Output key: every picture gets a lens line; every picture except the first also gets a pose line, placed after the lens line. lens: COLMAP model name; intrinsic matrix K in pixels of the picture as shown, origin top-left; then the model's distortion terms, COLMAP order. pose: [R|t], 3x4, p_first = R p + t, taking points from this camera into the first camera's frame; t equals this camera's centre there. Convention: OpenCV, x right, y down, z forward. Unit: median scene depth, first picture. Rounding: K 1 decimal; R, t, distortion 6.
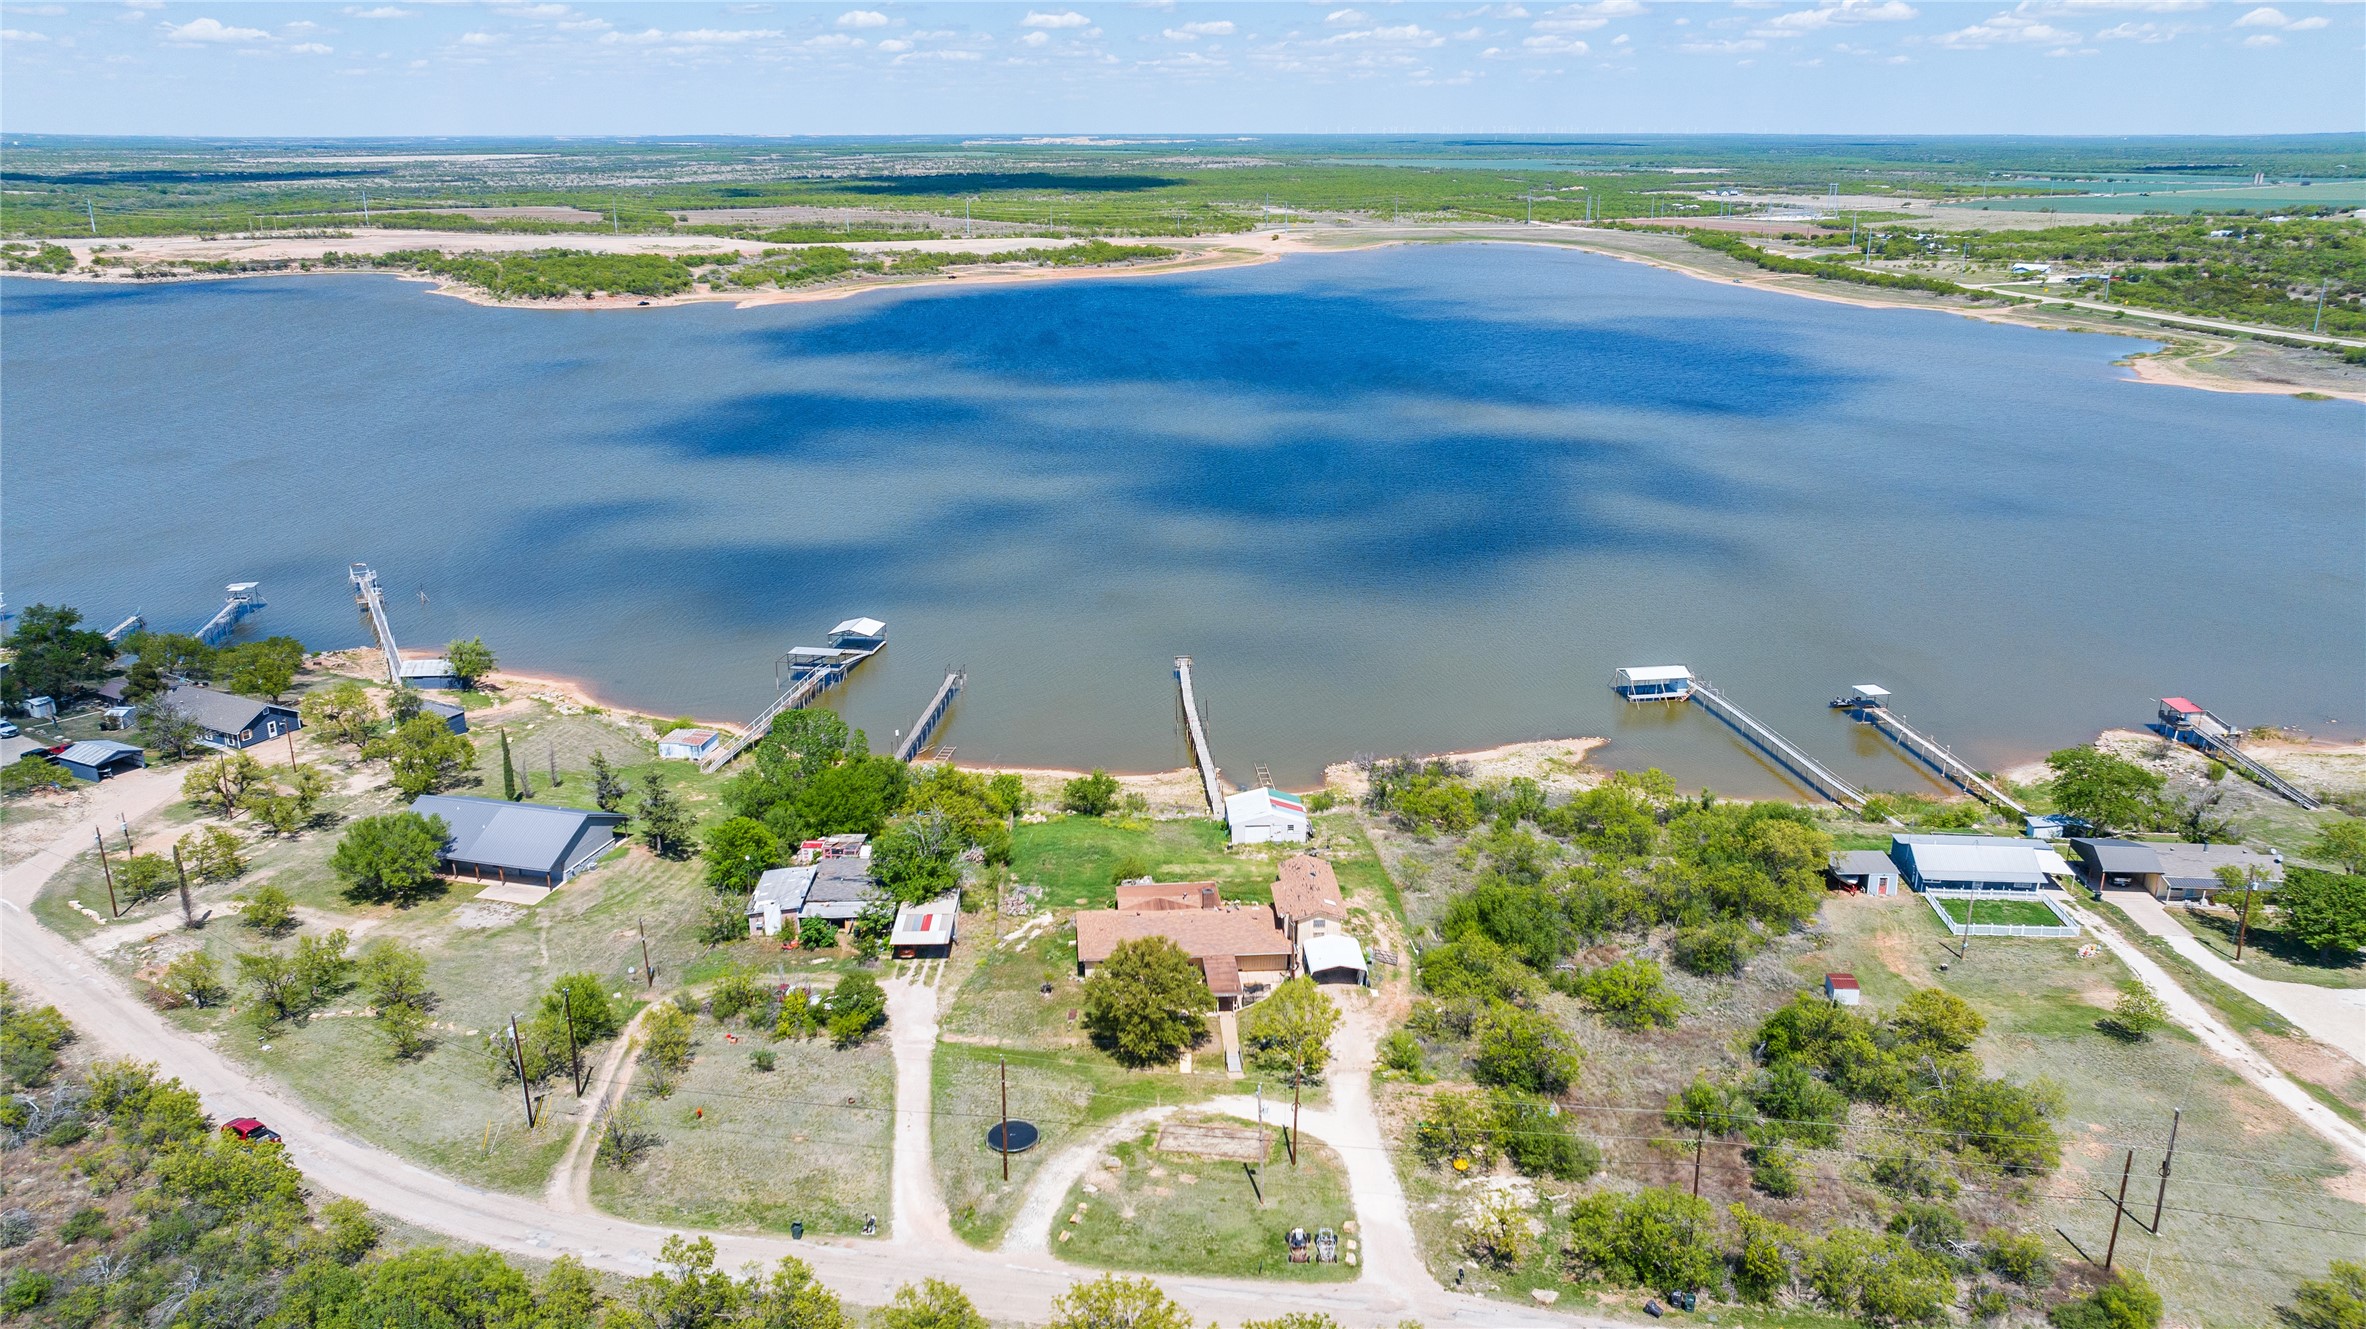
lens RADIAL K [[1724.9, 0, 1183.0], [0, 1724.9, 664.5], [0, 0, 1]] dist [-0.026511, 0.005723]
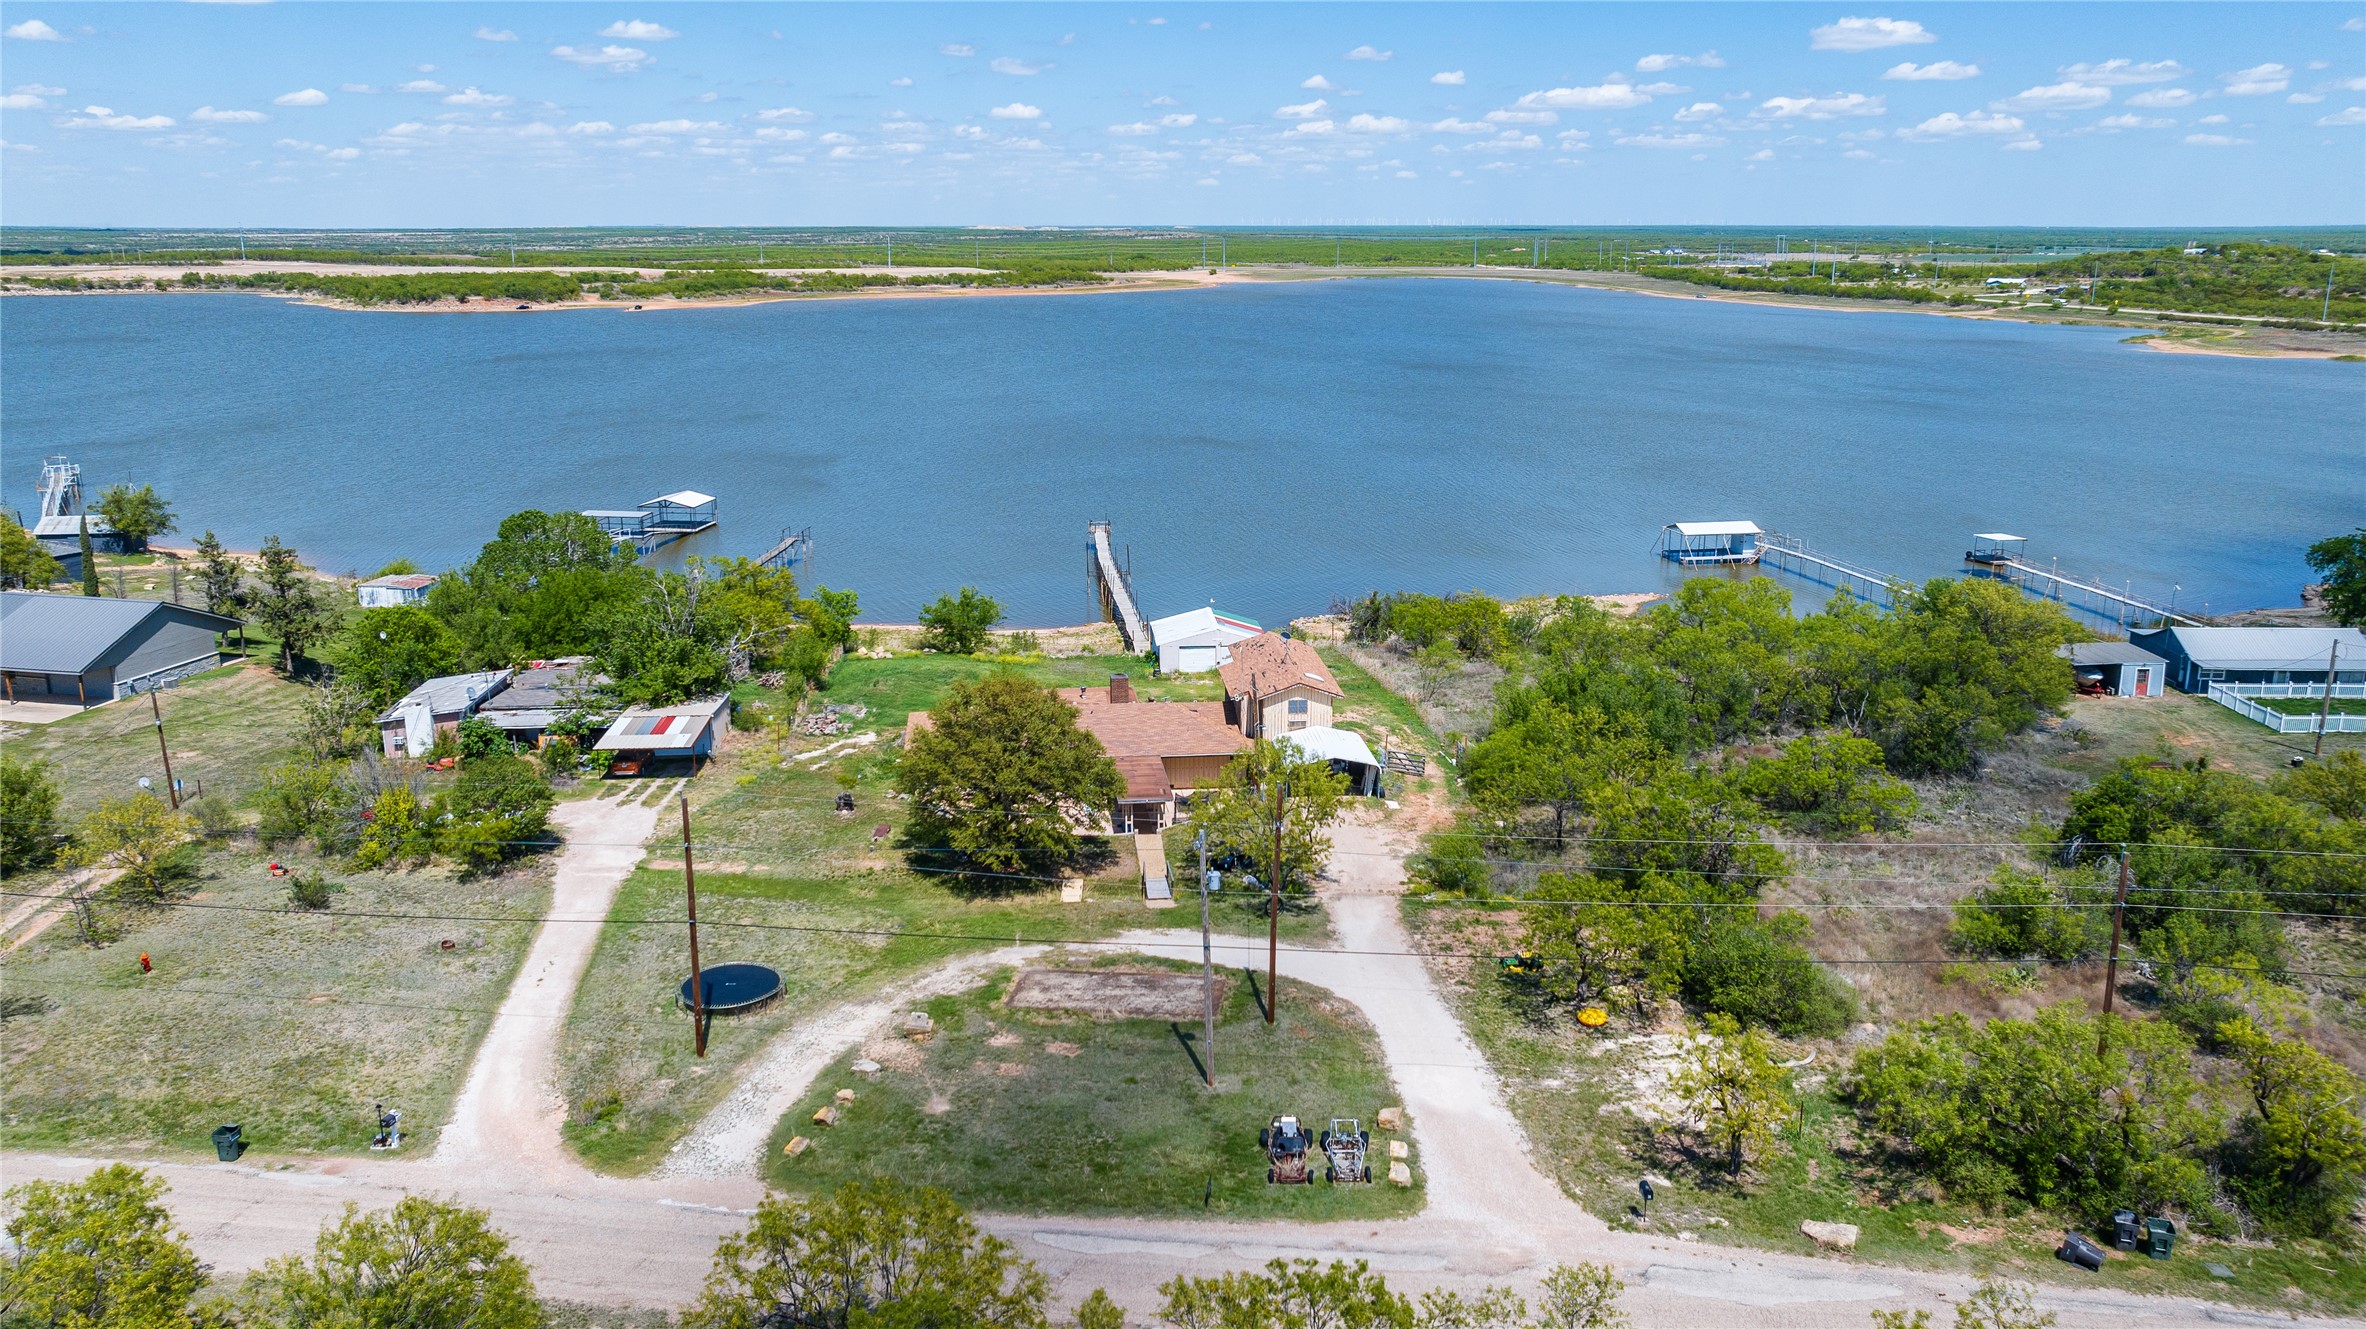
lens RADIAL K [[1724.9, 0, 1183.0], [0, 1724.9, 664.5], [0, 0, 1]] dist [-0.026511, 0.005723]
pose [[0.999382, -0.009731, 0.033775, 0.020699], [0.011820, 0.997993, -0.062206, 0.204445], [-0.033102, 0.062567, 0.997492, 0.455650]]
